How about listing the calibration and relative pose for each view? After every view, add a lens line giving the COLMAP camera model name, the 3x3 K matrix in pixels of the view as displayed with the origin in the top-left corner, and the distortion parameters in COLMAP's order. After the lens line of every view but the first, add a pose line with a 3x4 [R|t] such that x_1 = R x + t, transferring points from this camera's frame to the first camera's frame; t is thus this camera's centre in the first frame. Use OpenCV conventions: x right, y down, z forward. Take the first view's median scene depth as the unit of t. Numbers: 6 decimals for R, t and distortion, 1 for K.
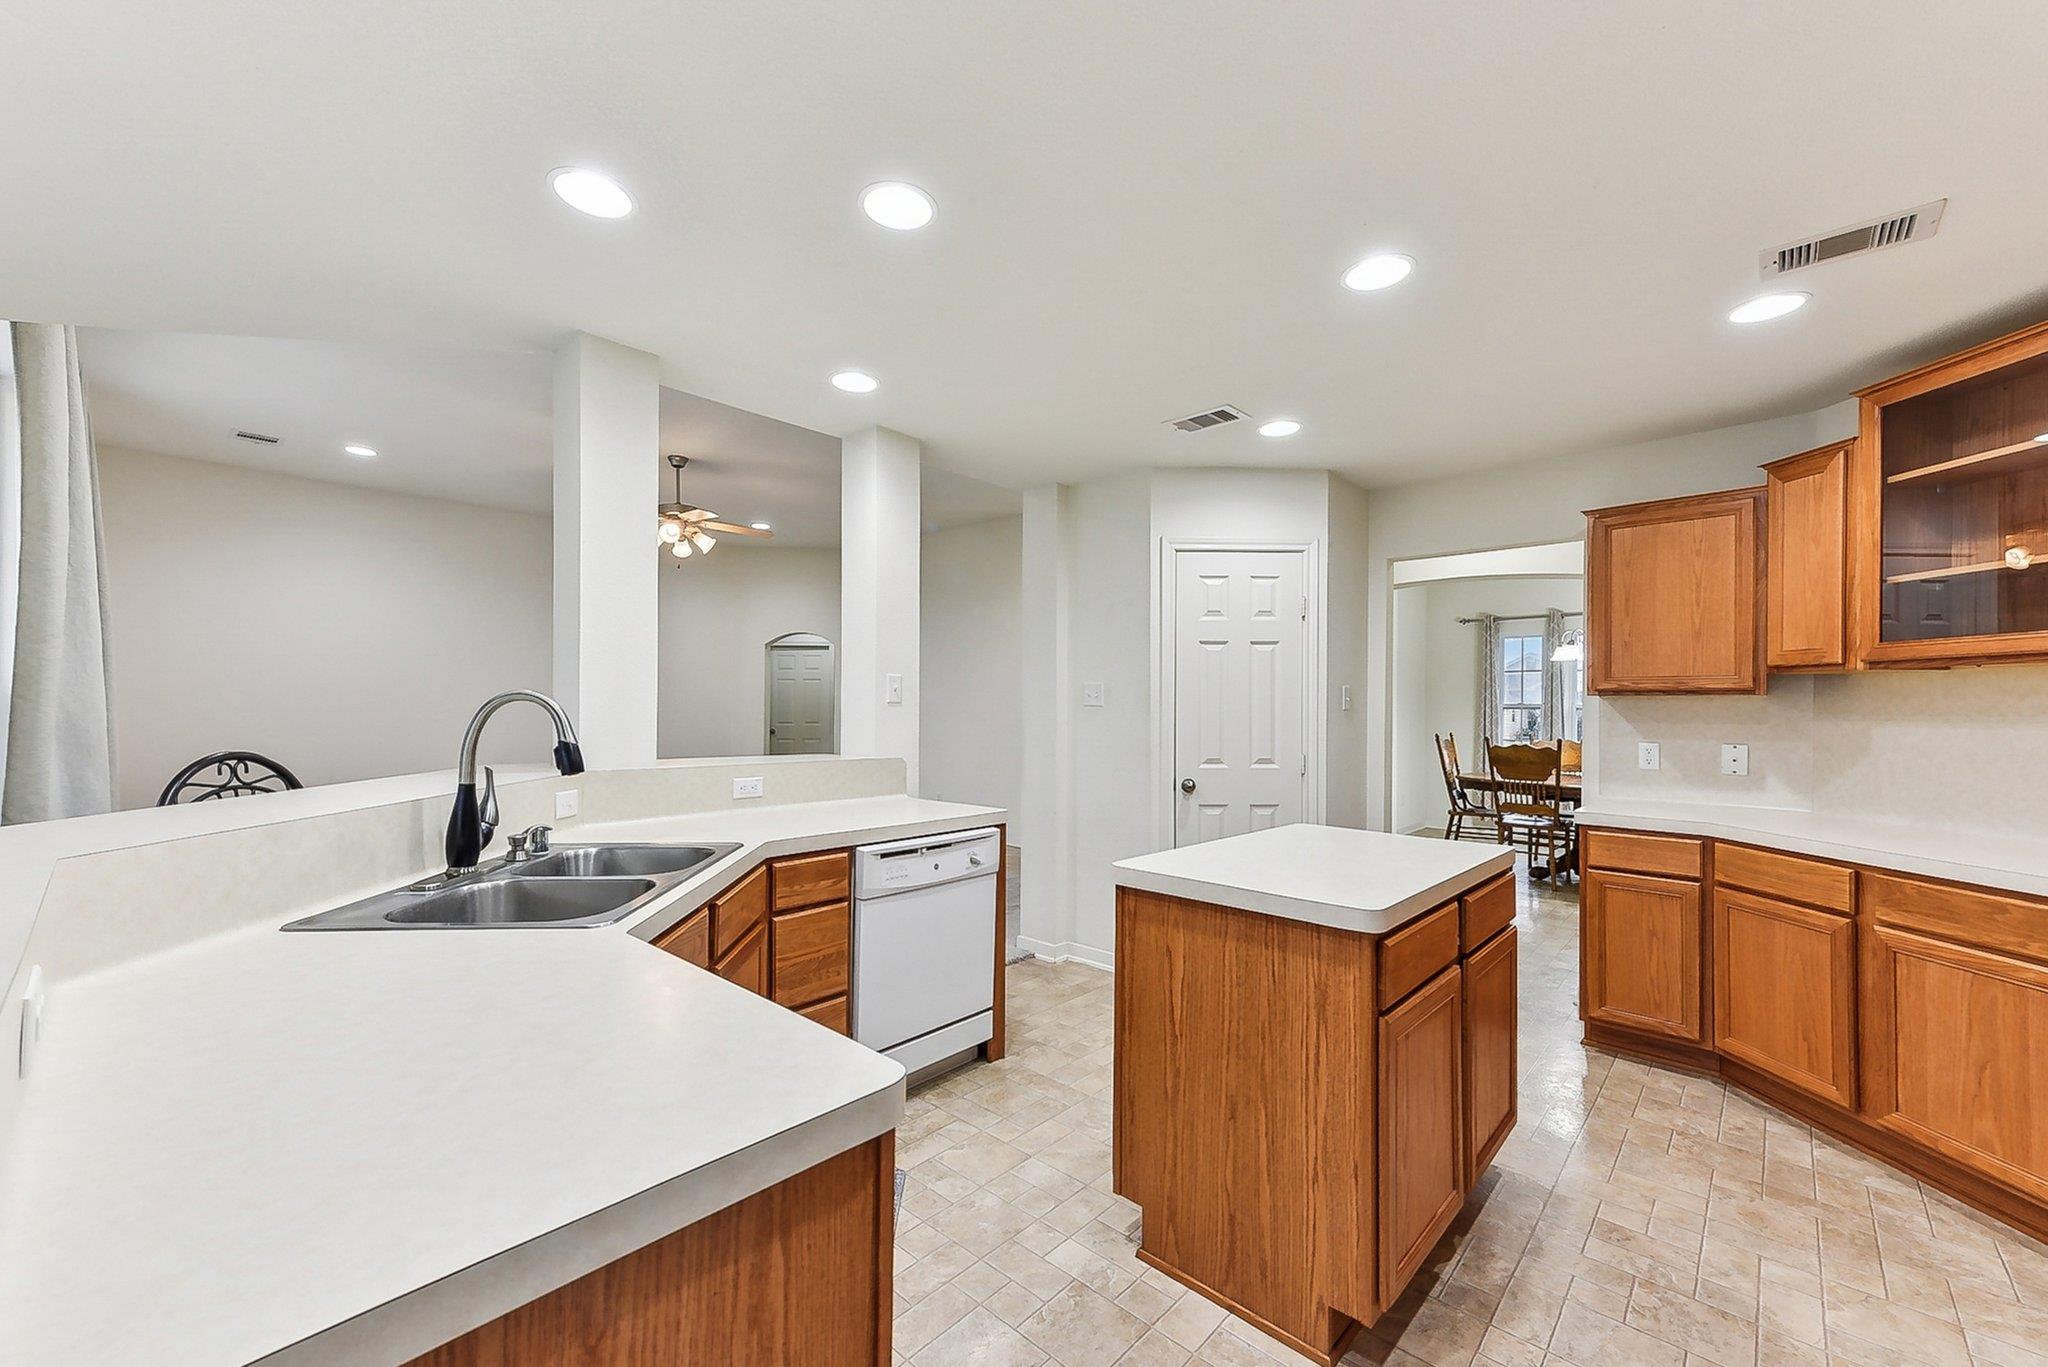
lens RADIAL K [[818.3, 0, 1023.7], [0, 818.3, 698.7], [0, 0, 1]] dist [0.020286, 0.000345]
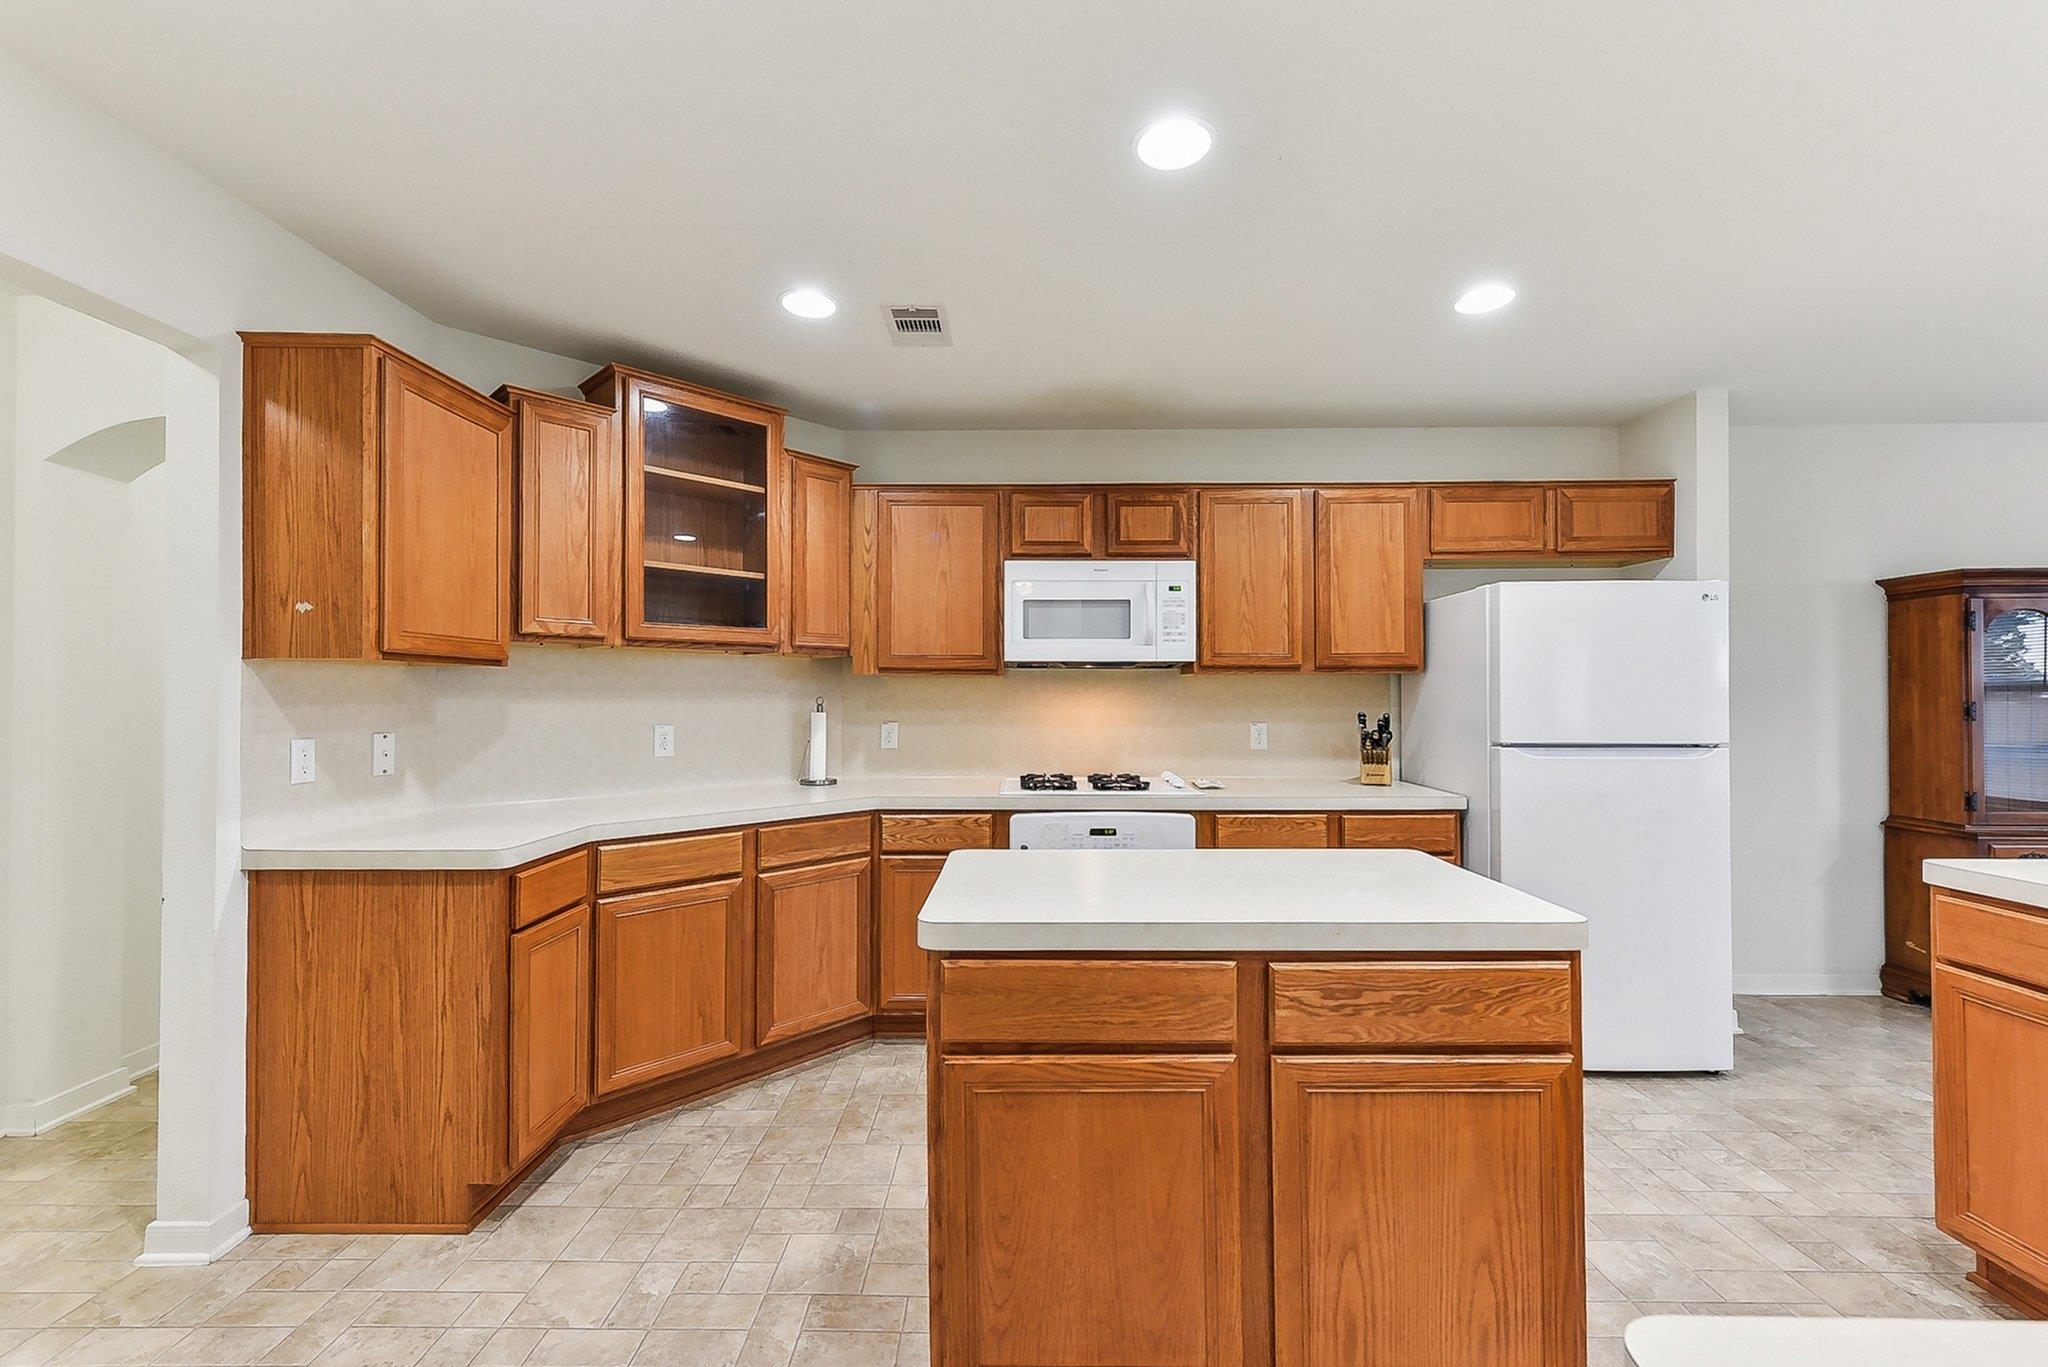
lens RADIAL K [[818.3, 0, 1037.4], [0, 818.3, 691.5], [0, 0, 1]] dist [0.020286, 0.000345]
pose [[-0.652784, -0.003241, 0.757537, -0.074324], [-0.010671, 0.999931, -0.004917, 0.020437], [-0.757469, -0.011293, -0.652773, 1.319687]]
